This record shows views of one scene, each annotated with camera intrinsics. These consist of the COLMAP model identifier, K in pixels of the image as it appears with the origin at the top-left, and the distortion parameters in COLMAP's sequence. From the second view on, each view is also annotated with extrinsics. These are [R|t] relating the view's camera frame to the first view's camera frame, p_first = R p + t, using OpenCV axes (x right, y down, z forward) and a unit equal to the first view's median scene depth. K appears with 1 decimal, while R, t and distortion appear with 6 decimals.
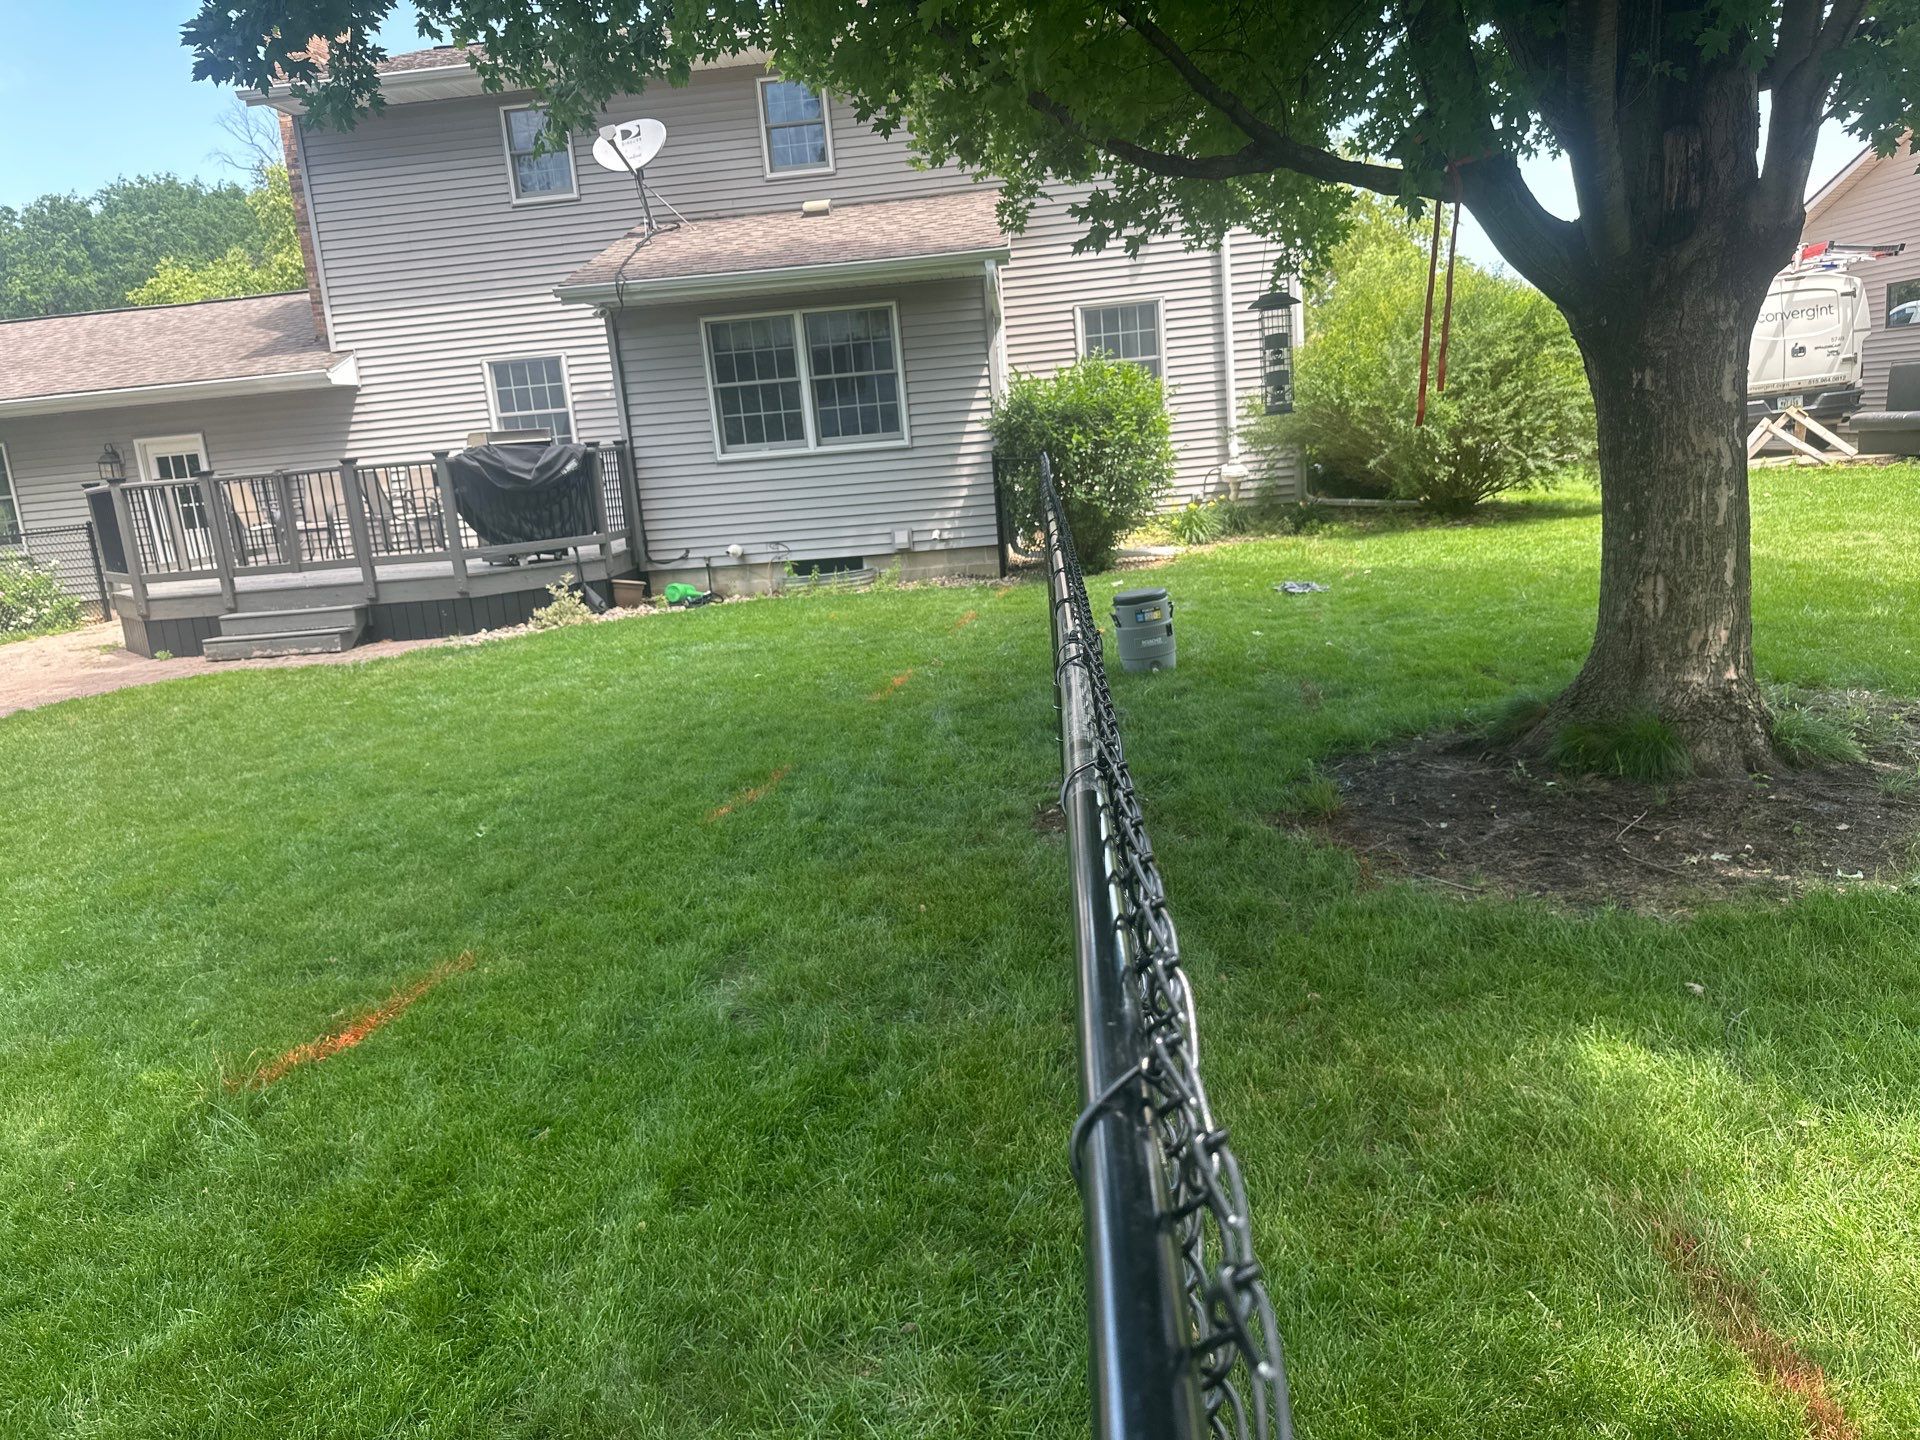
lens RADIAL K [[1341.0, 0, 968.3], [0, 1341.0, 721.6], [0, 0, 1]] dist [0.053539, -0.070052]
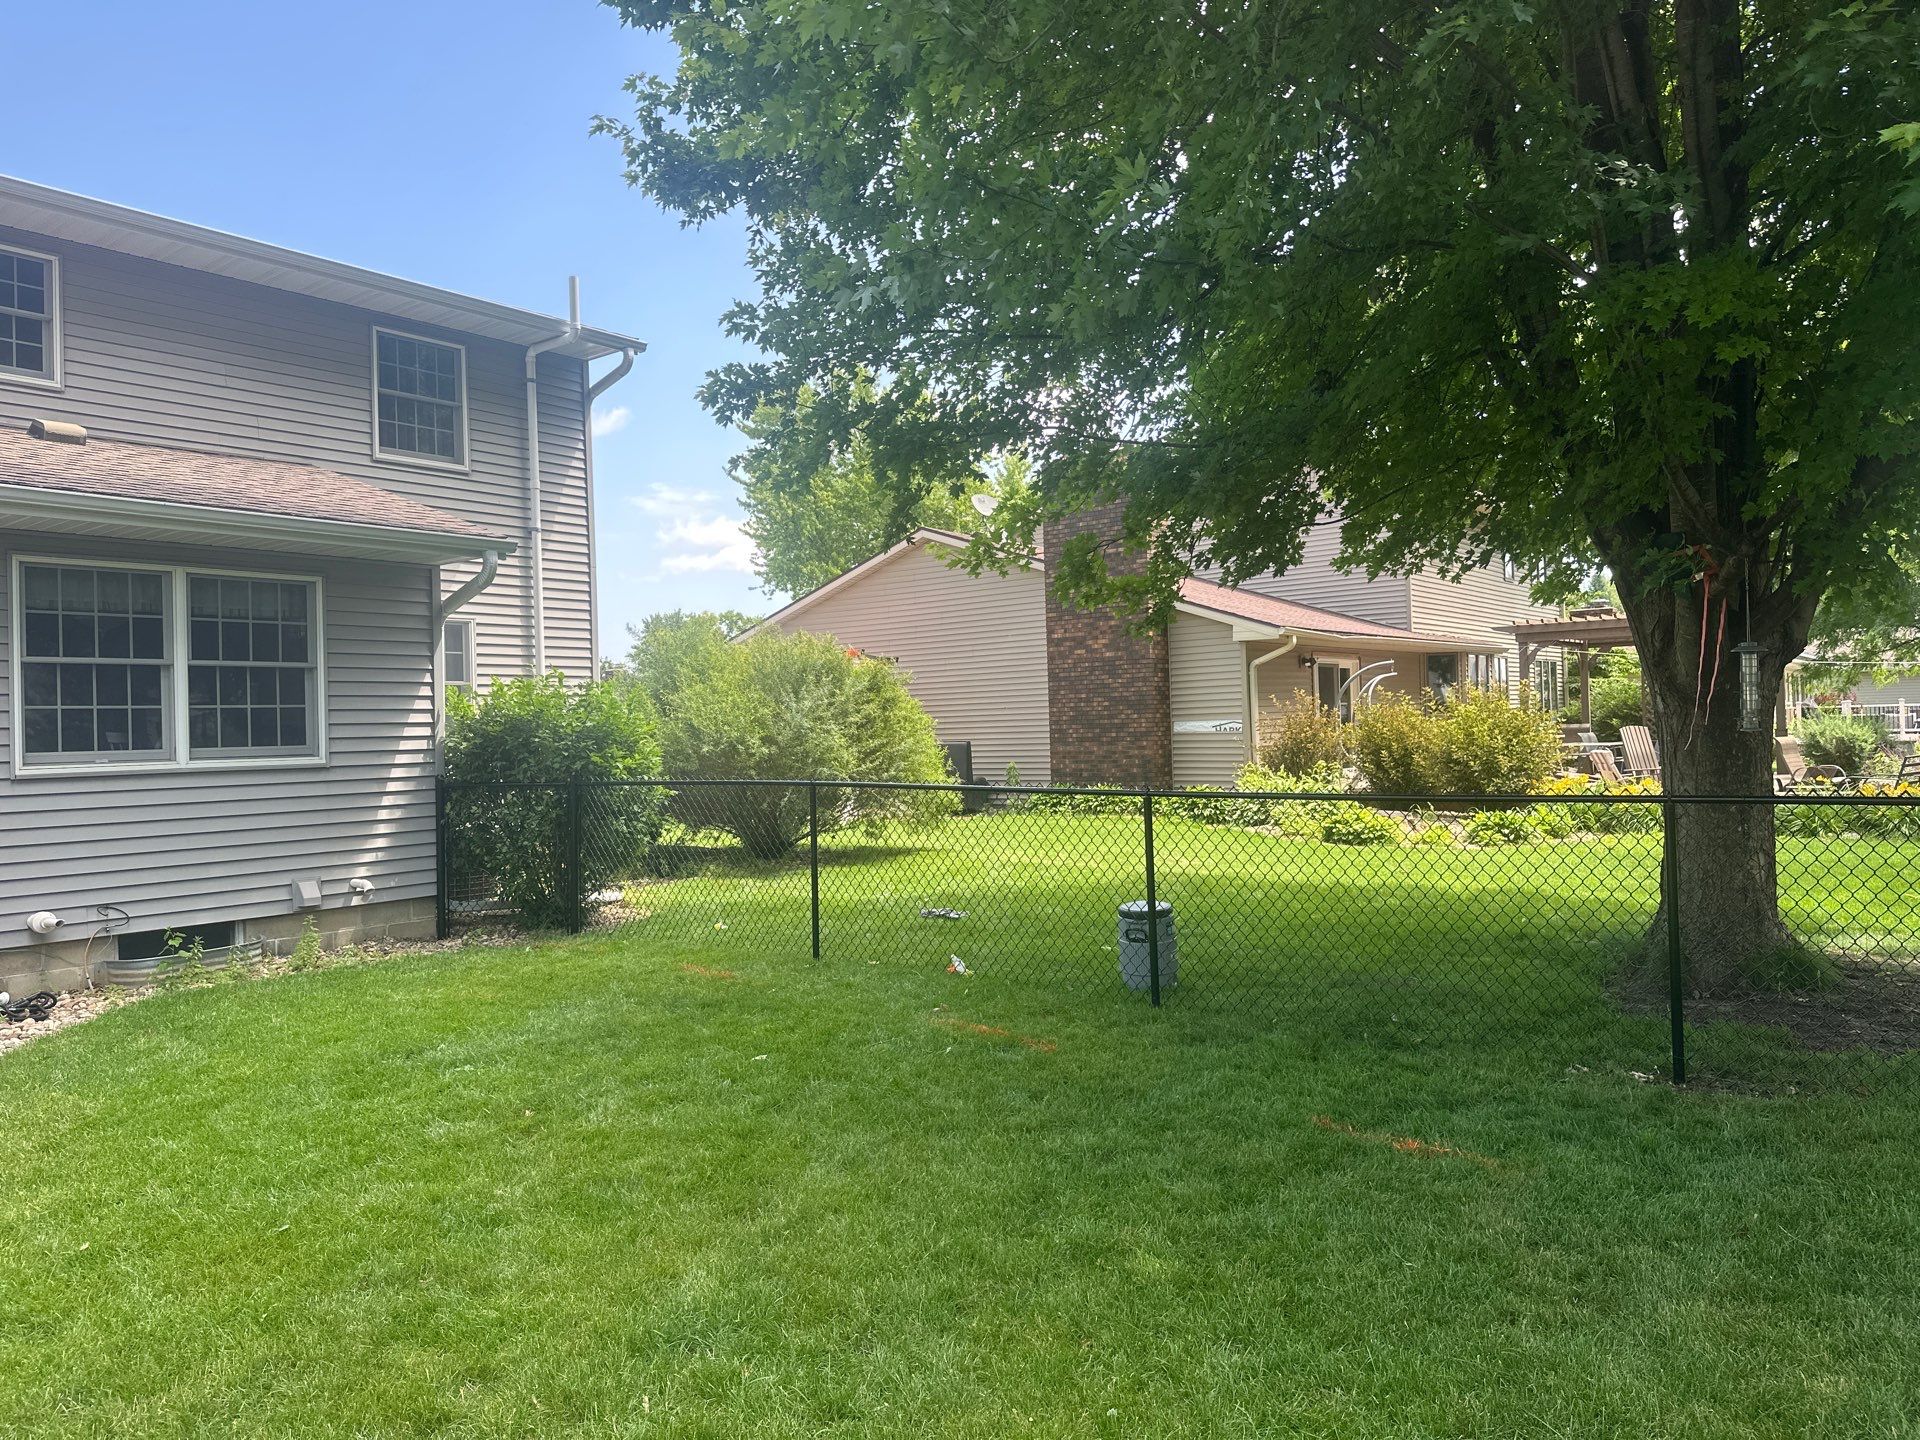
lens RADIAL K [[1341.0, 0, 975.3], [0, 1341.0, 693.1], [0, 0, 1]] dist [0.053539, -0.070052]
pose [[0.561027, 0.088968, 0.823003, -0.453421], [0.157886, 0.964456, -0.211888, -0.030946], [-0.812601, 0.248816, 0.527039, 0.312810]]
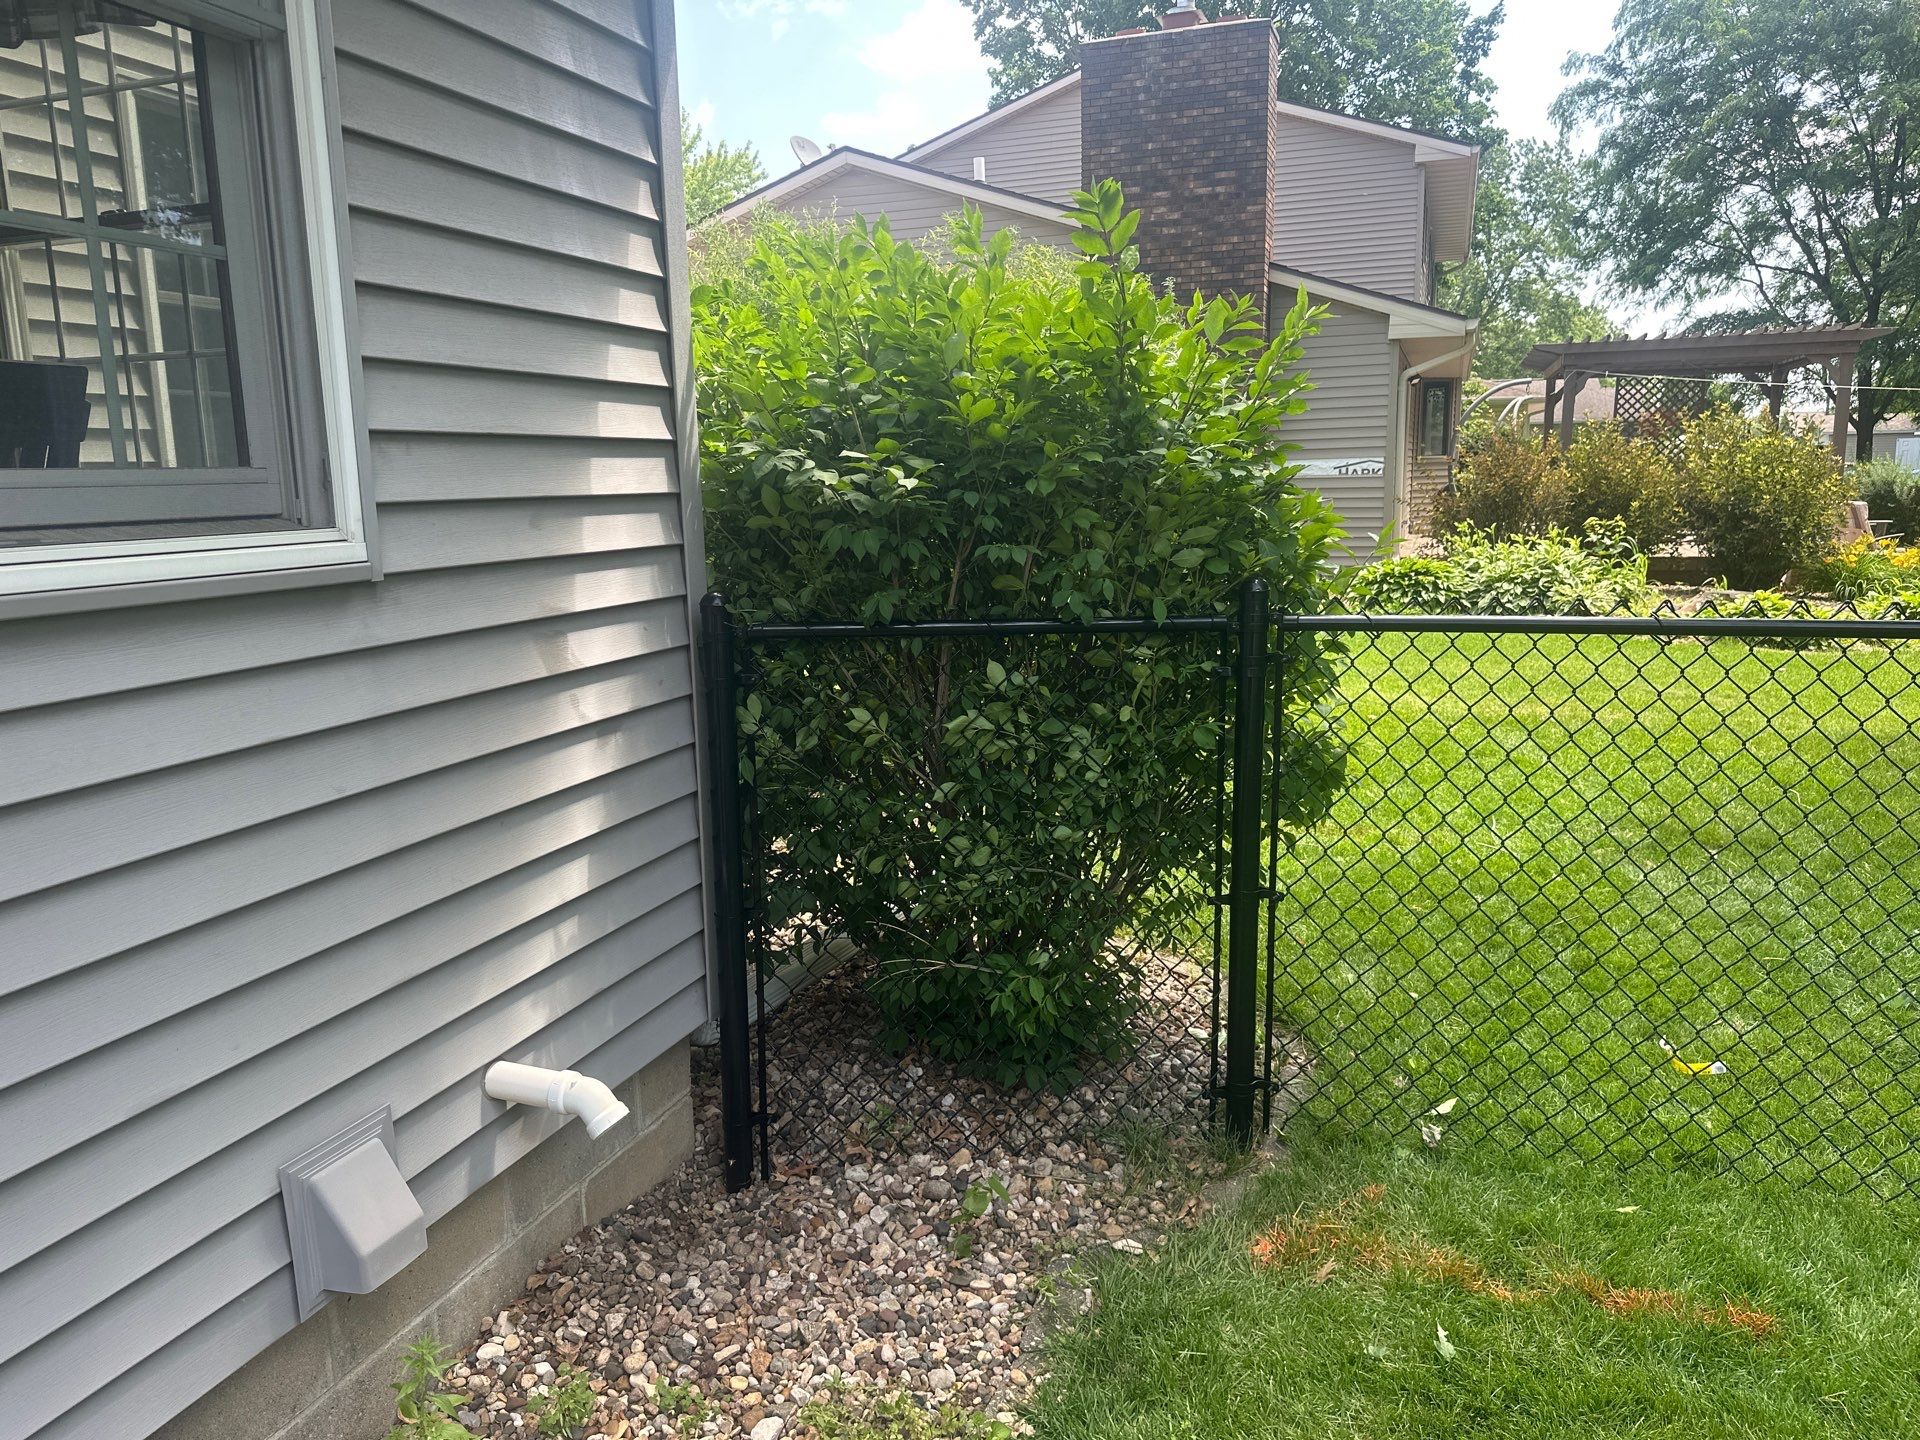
lens RADIAL K [[1341.0, 0, 956.8], [0, 1341.0, 712.3], [0, 0, 1]] dist [0.053539, -0.070052]
pose [[0.279249, -0.094413, 0.955566, -0.165357], [0.196237, 0.979762, 0.039456, -0.183556], [-0.939953, 0.176499, 0.292125, 0.899952]]
